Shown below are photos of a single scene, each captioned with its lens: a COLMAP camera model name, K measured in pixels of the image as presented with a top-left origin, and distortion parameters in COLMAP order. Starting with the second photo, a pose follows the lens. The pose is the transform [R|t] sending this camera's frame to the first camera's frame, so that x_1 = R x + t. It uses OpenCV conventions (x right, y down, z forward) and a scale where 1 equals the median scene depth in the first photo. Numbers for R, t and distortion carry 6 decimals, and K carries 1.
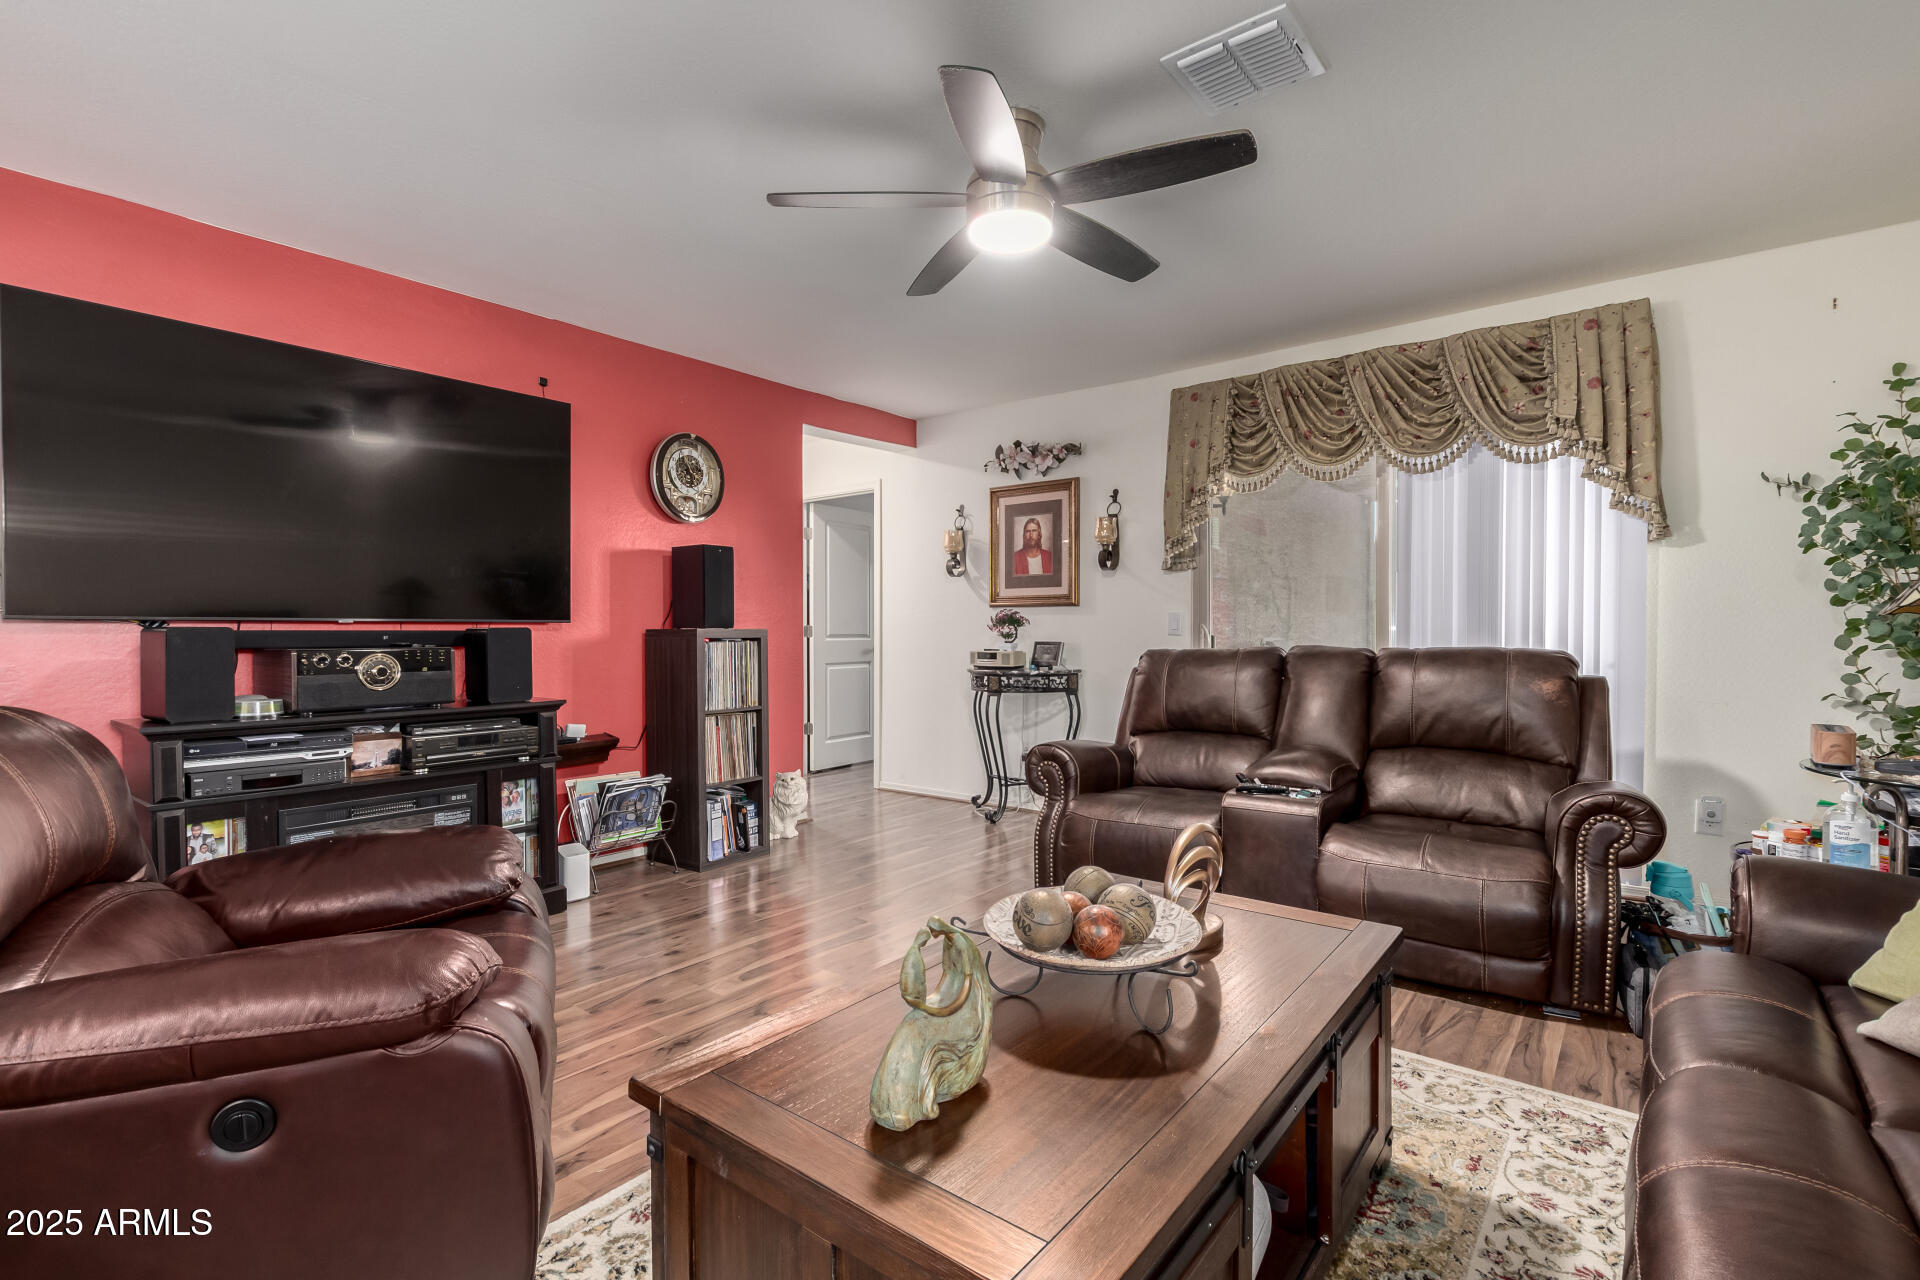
lens RADIAL K [[875.3, 0, 970.0], [0, 875.3, 646.5], [0, 0, 1]] dist [-0.000936, -0.000282]
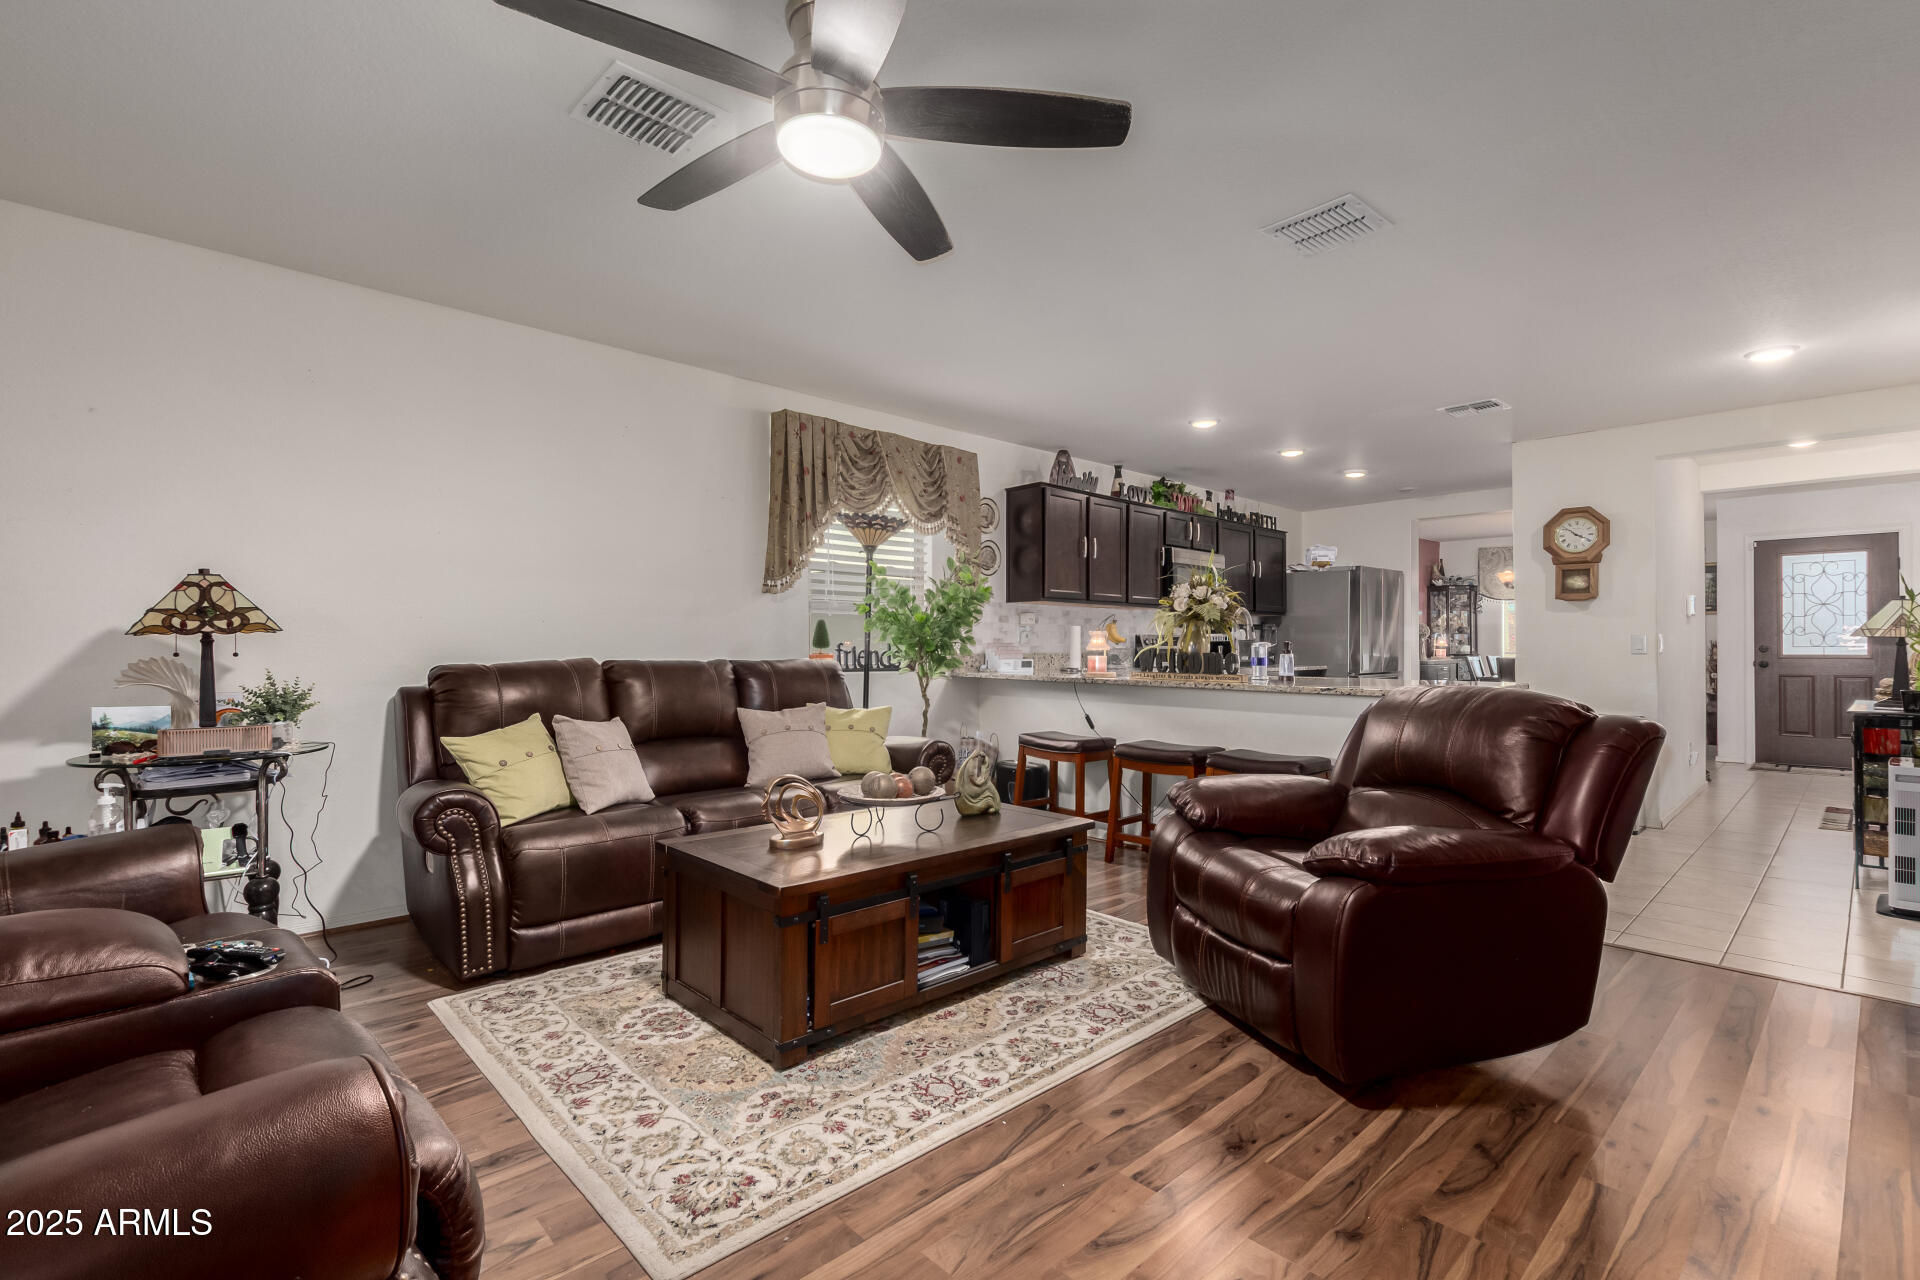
lens RADIAL K [[878.0, 0, 960.0], [0, 878.0, 640.0], [0, 0, 1]] dist [0.012332, -0.007743]
pose [[-0.989552, 0.000855, 0.144171, -0.132199], [0.002546, 0.999930, 0.011546, -0.023576], [-0.144151, 0.011792, -0.989485, 1.270123]]
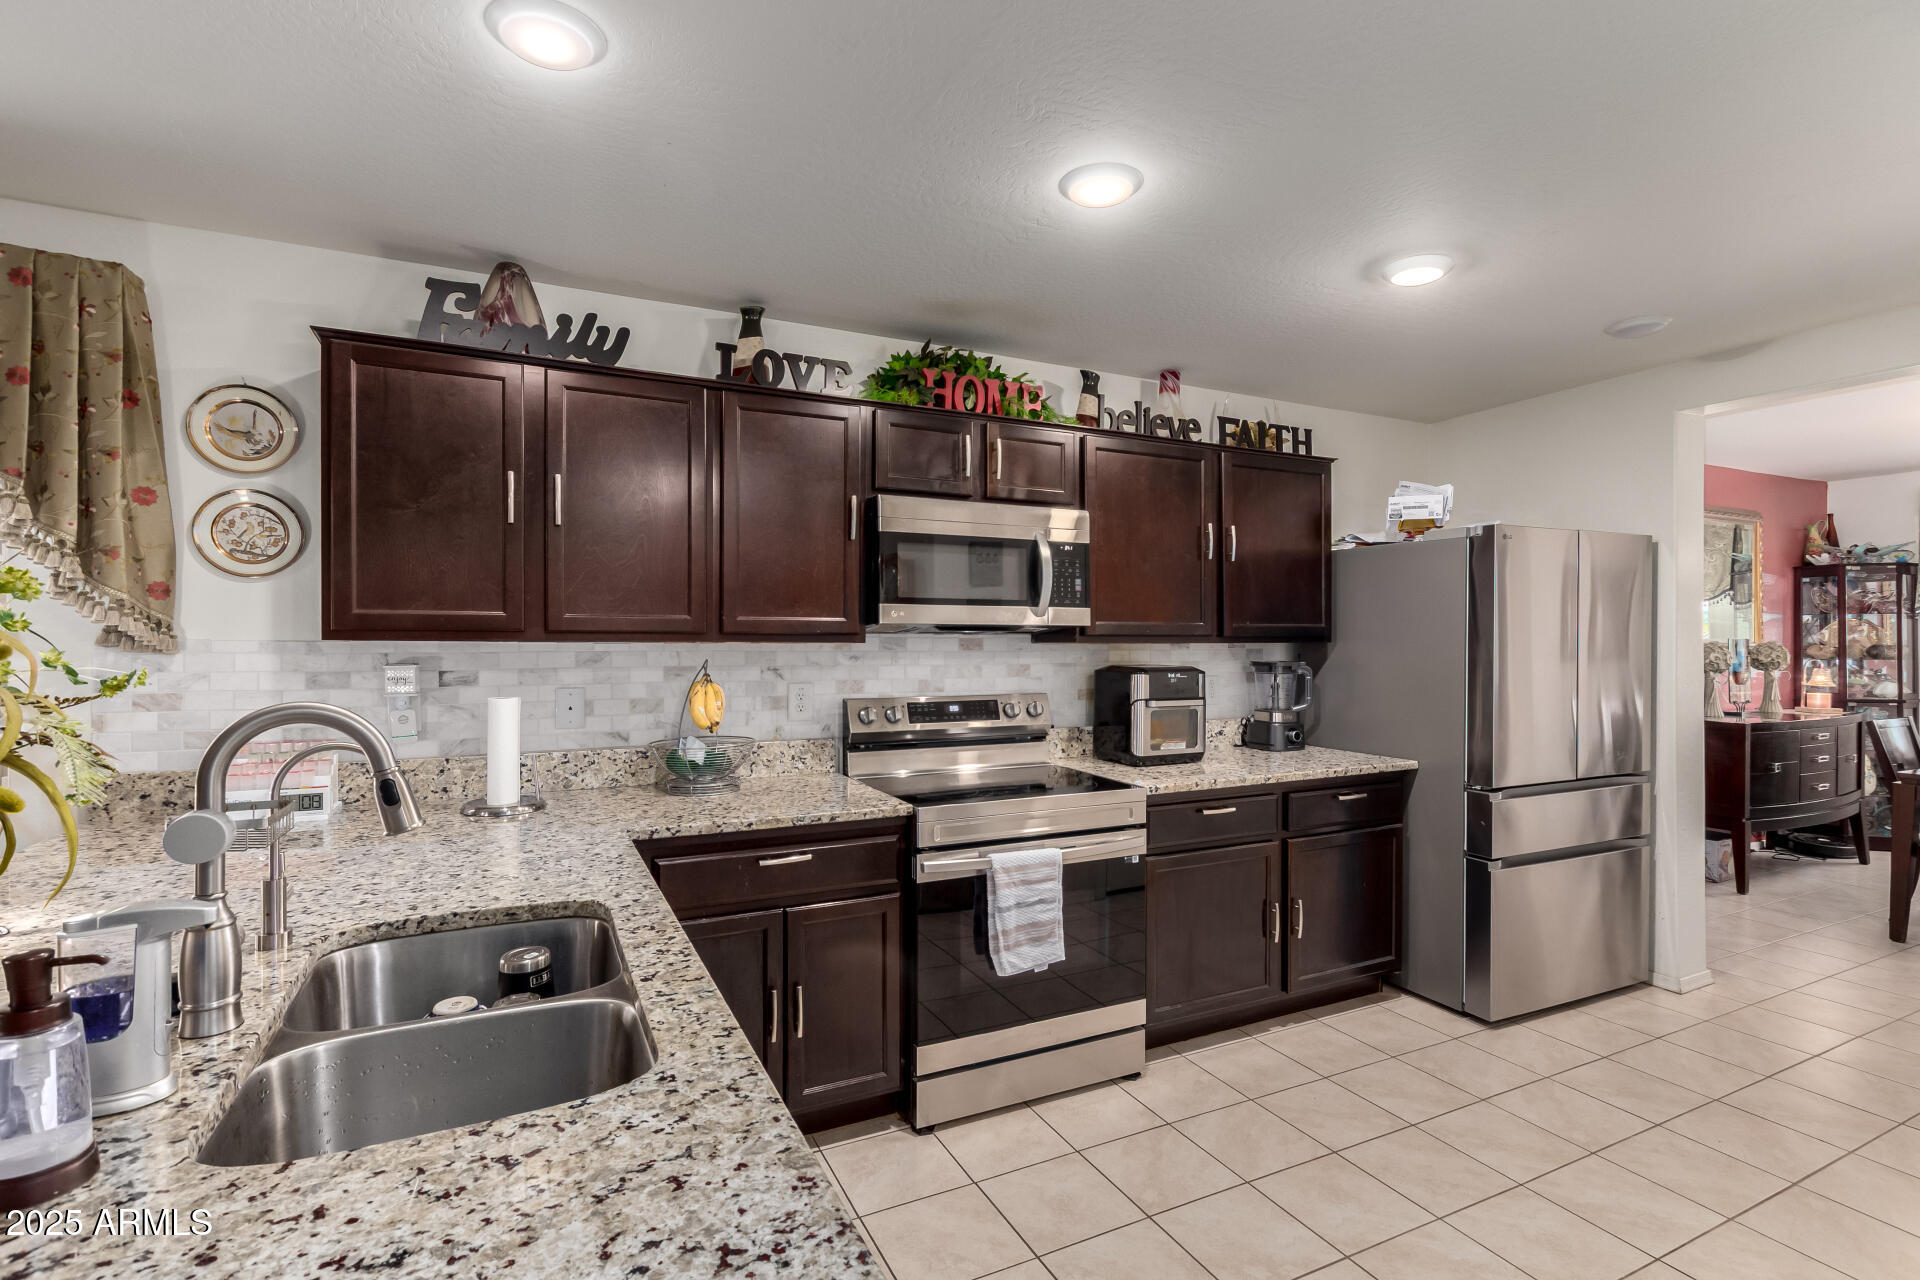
lens RADIAL K [[889.0, 0, 940.6], [0, 889.0, 648.8], [0, 0, 1]] dist [0.002006, 0.000438]
pose [[-0.892917, -0.001522, 0.450218, -0.724750], [0.009824, 0.999690, 0.022863, -0.084873], [-0.450113, 0.024838, -0.892626, -0.031409]]
